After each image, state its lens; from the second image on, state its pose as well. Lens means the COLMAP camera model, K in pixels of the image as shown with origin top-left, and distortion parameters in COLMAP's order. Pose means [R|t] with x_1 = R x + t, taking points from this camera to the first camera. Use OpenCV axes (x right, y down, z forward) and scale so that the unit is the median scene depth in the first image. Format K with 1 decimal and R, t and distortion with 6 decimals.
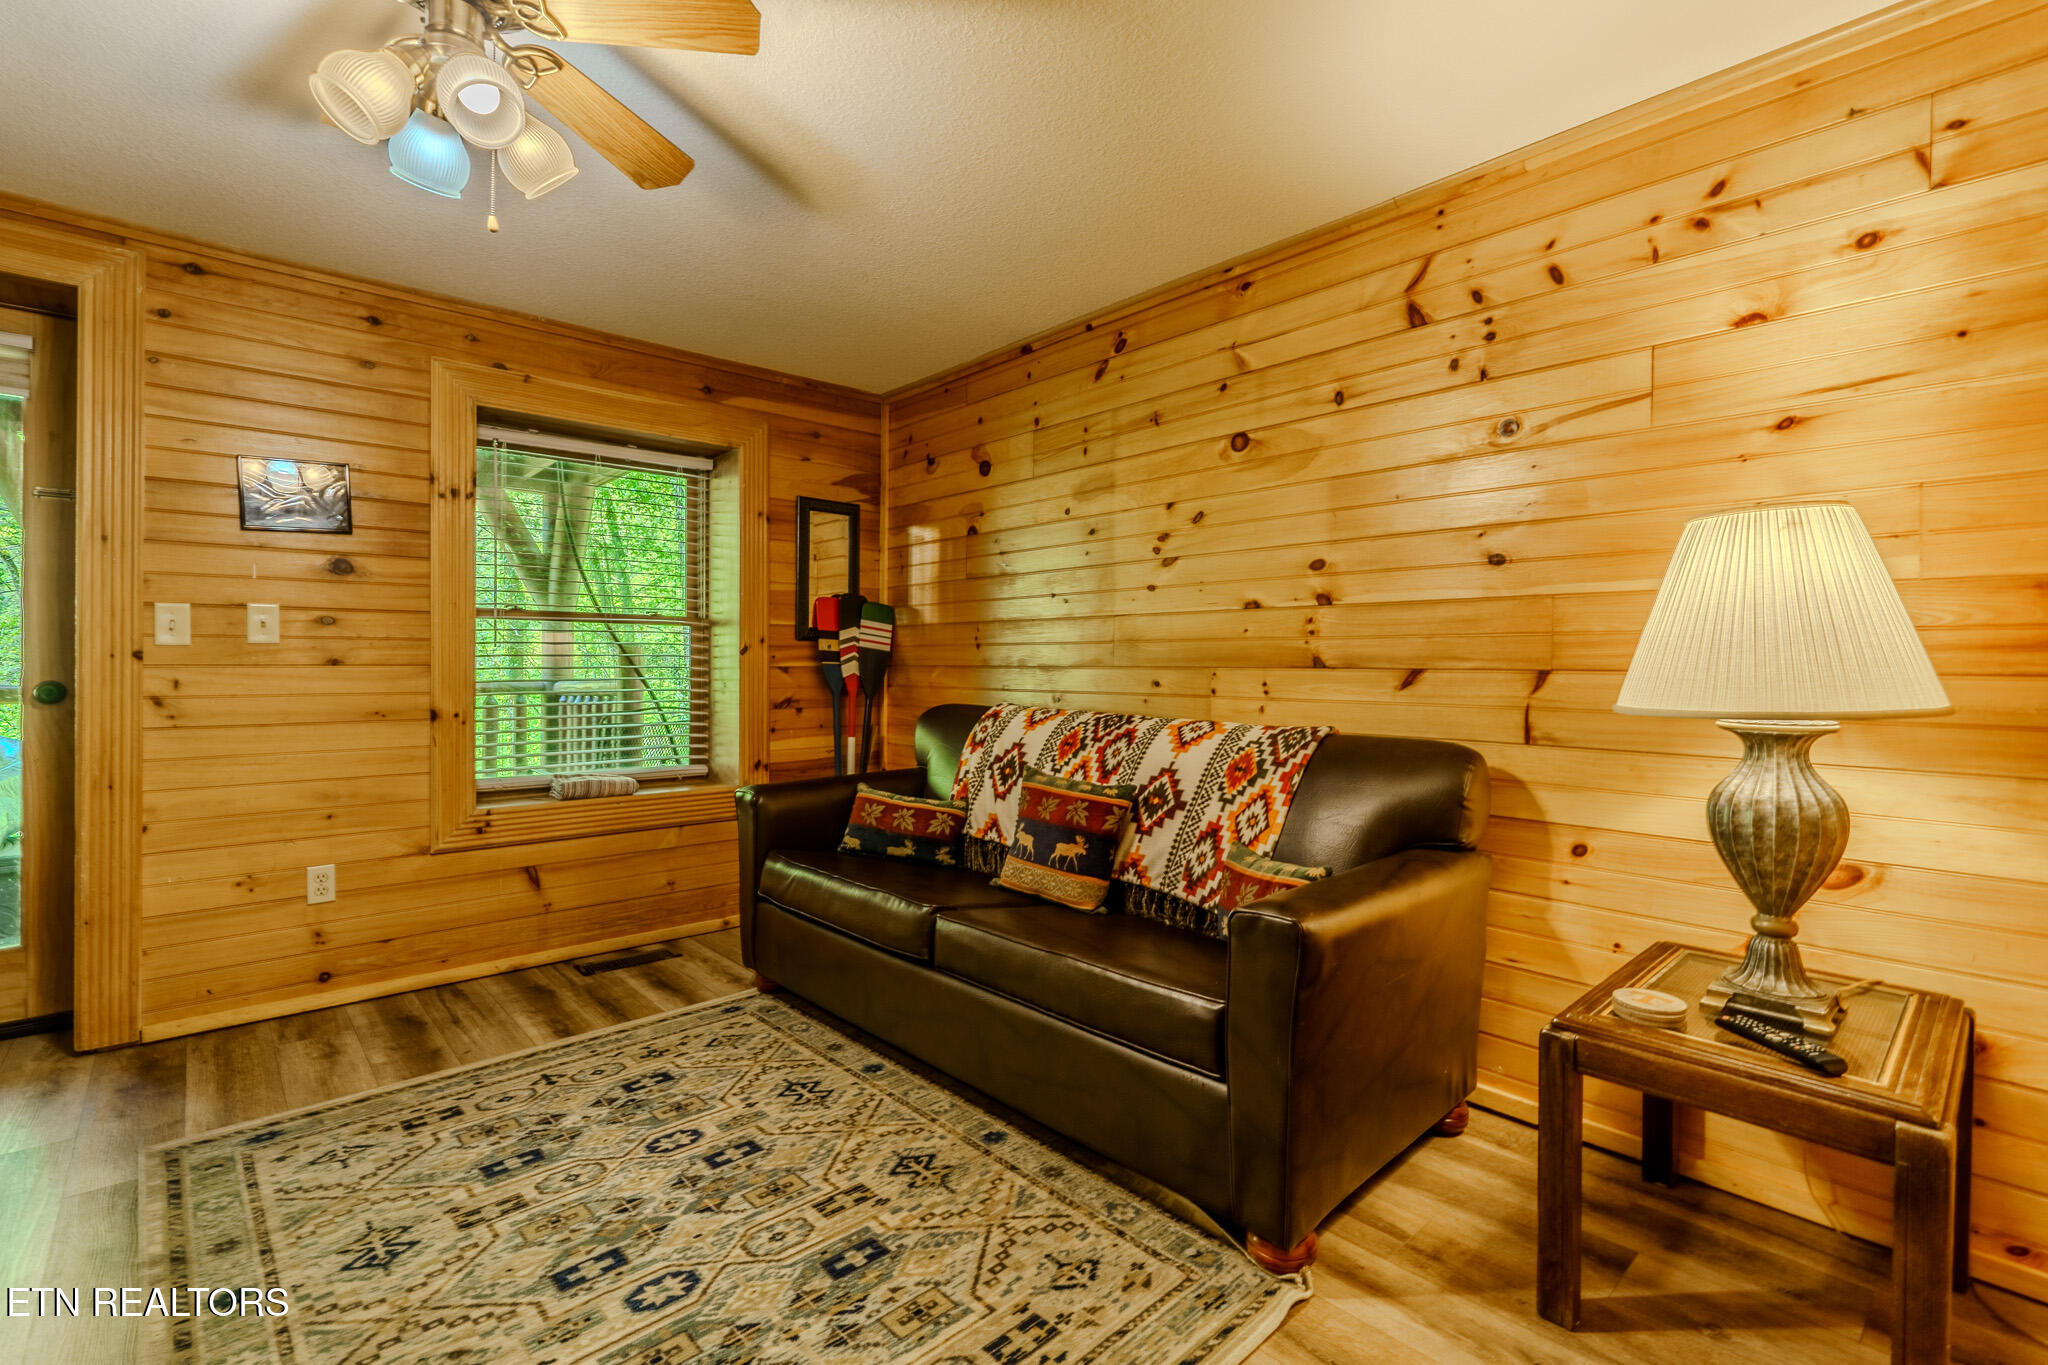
lens RADIAL K [[907.4, 0, 1009.6], [0, 907.4, 672.4], [0, 0, 1]] dist [-0.004182, 0.000601]
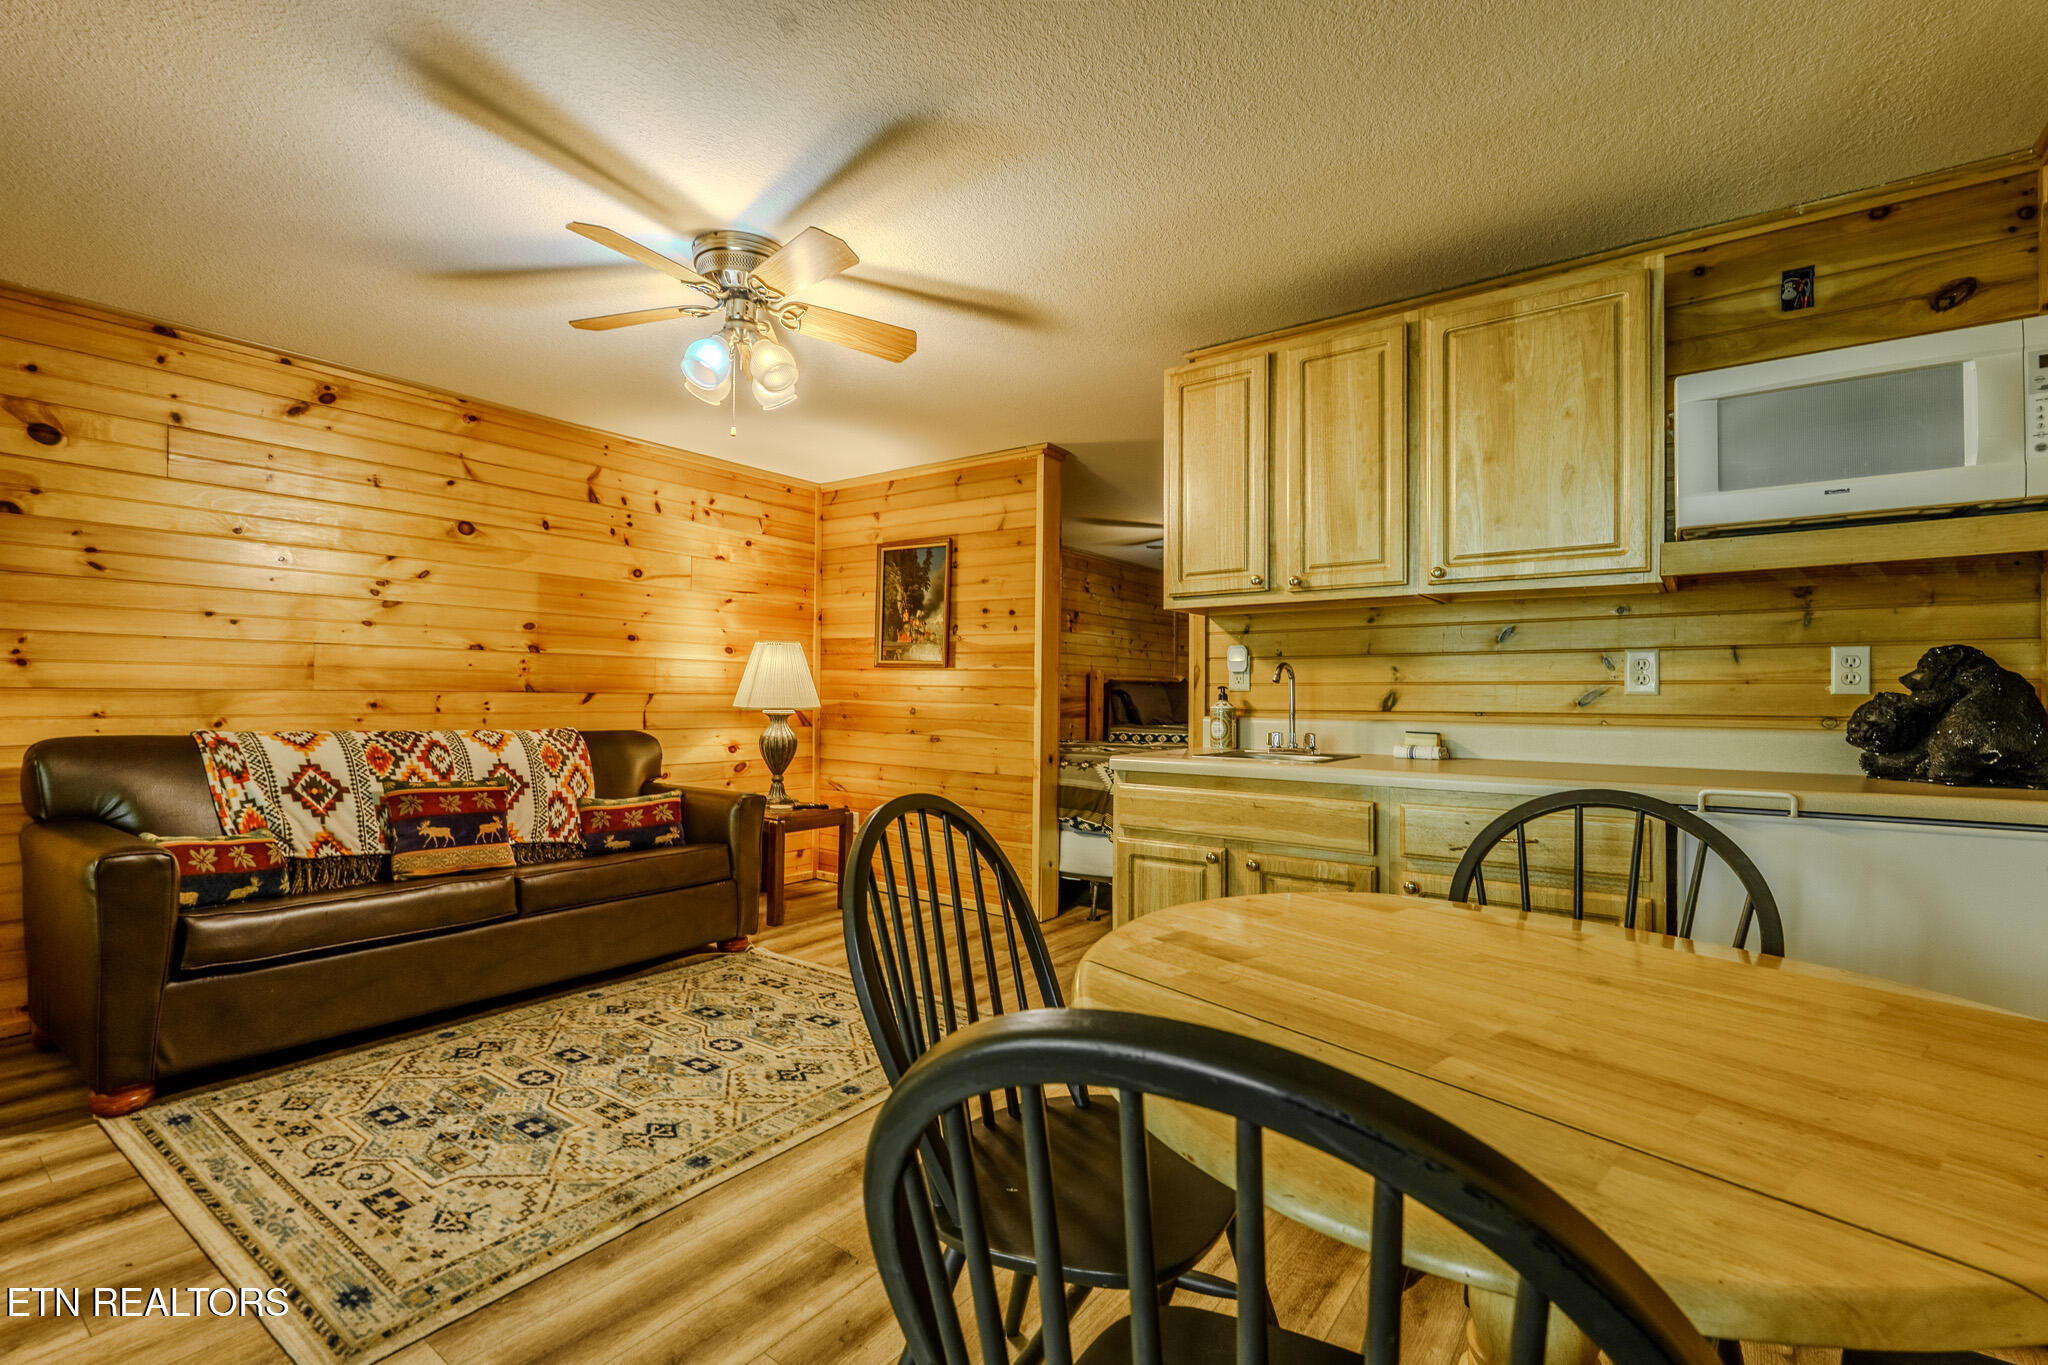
lens RADIAL K [[907.4, 0, 1026.5], [0, 907.4, 682.9], [0, 0, 1]] dist [-0.004182, 0.000601]
pose [[-0.195823, 0.007373, 0.980612, -1.790090], [-0.002213, 0.999966, -0.007960, -0.013121], [-0.980637, -0.003729, -0.195800, 0.613311]]
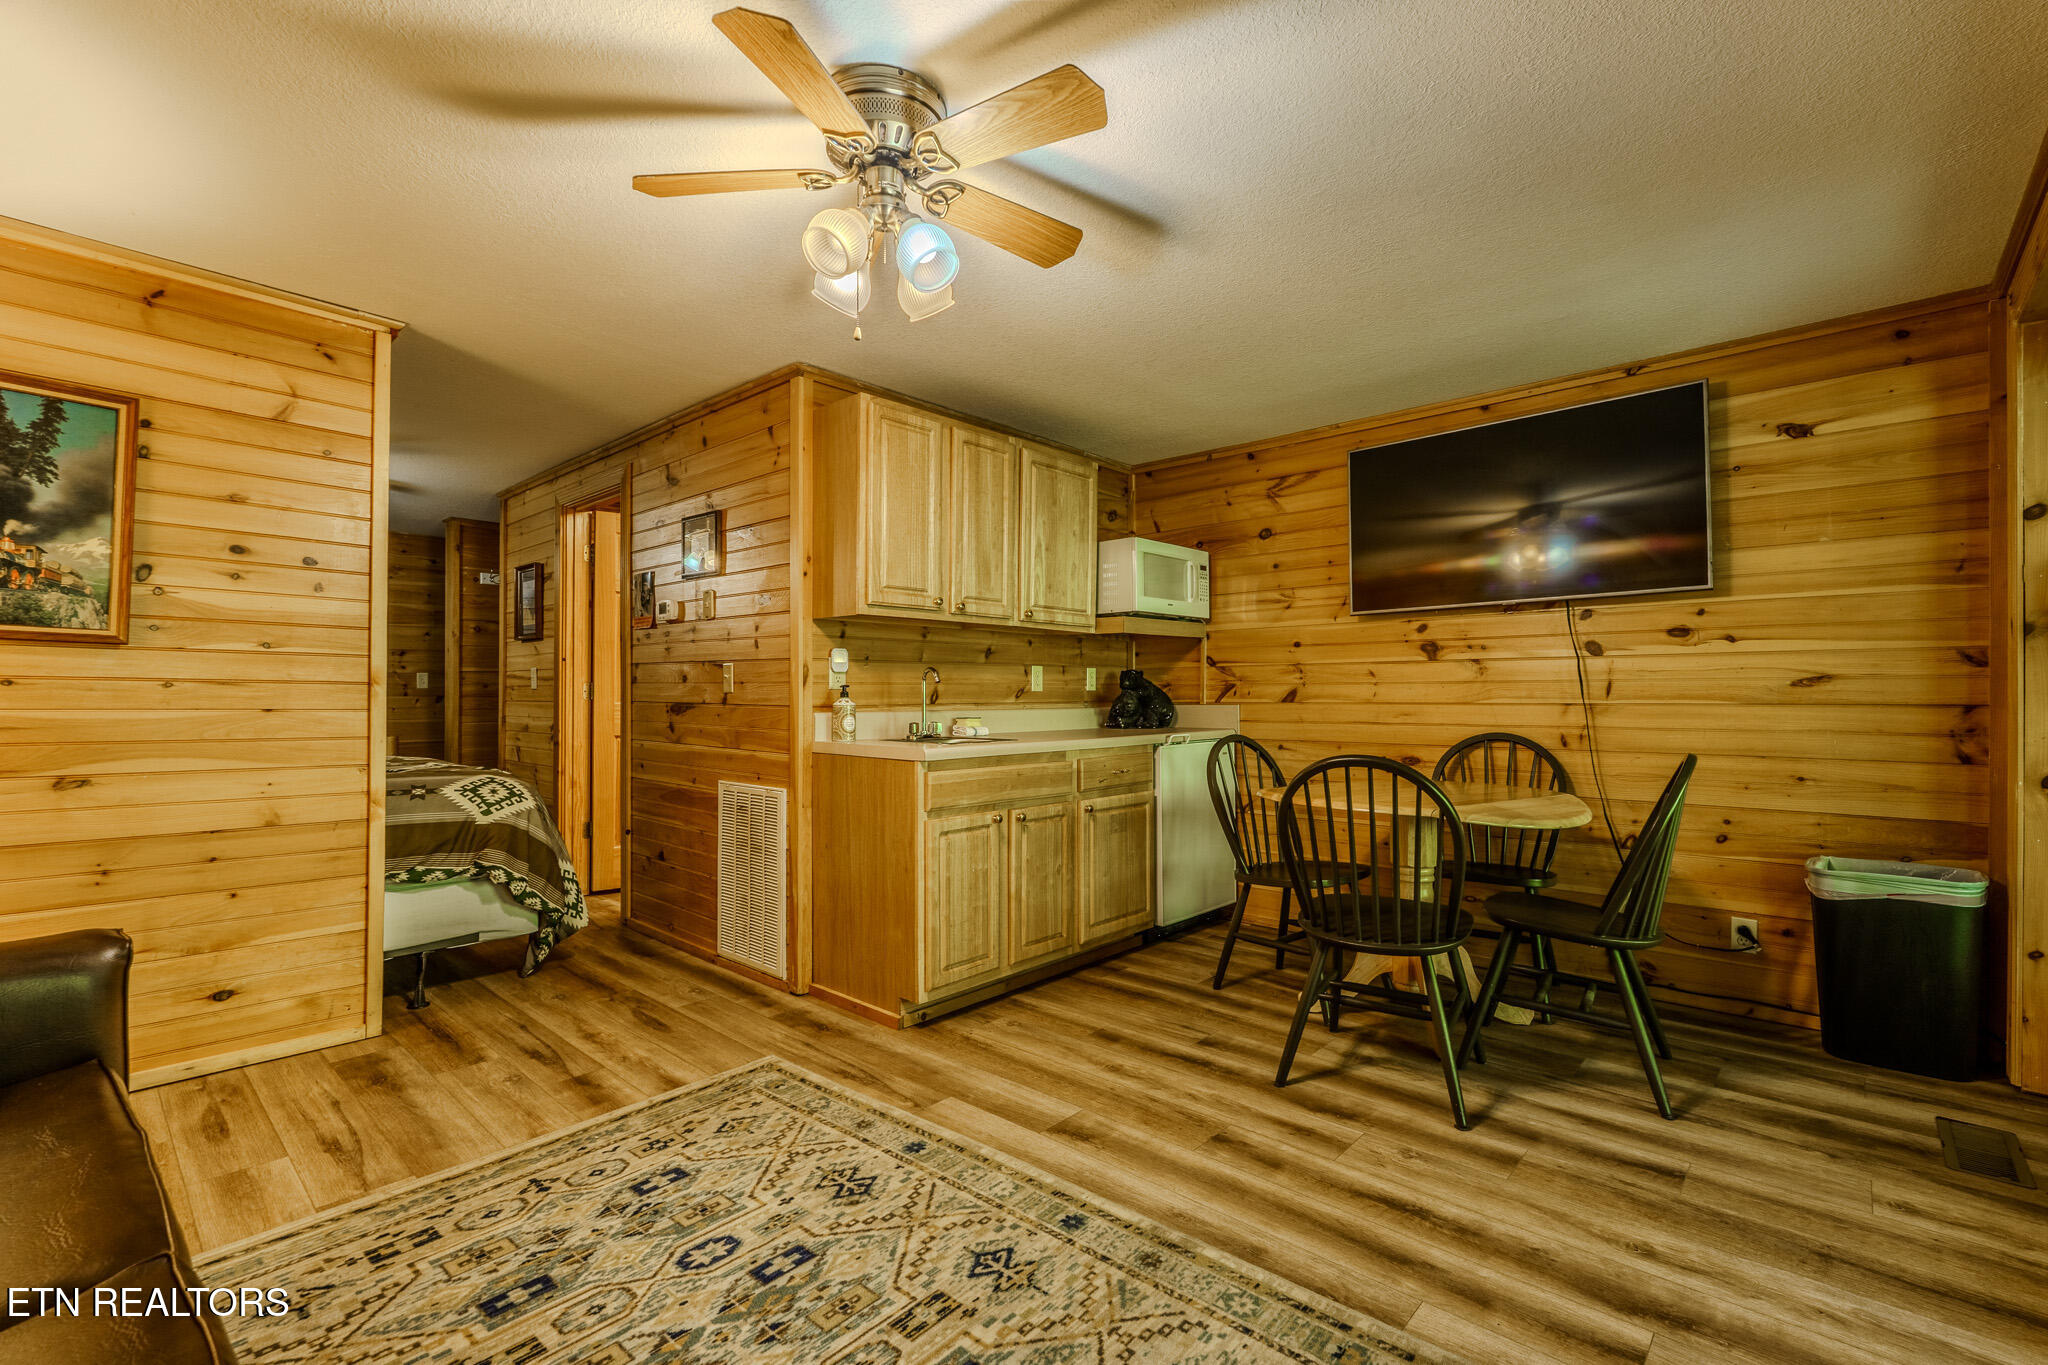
lens RADIAL K [[907.4, 0, 1019.0], [0, 907.4, 687.6], [0, 0, 1]] dist [-0.004182, 0.000601]
pose [[-0.995613, -0.005944, -0.093374, -0.523072], [-0.006218, 0.999977, 0.002645, -0.022534], [0.093356, 0.003214, -0.995628, 1.716915]]
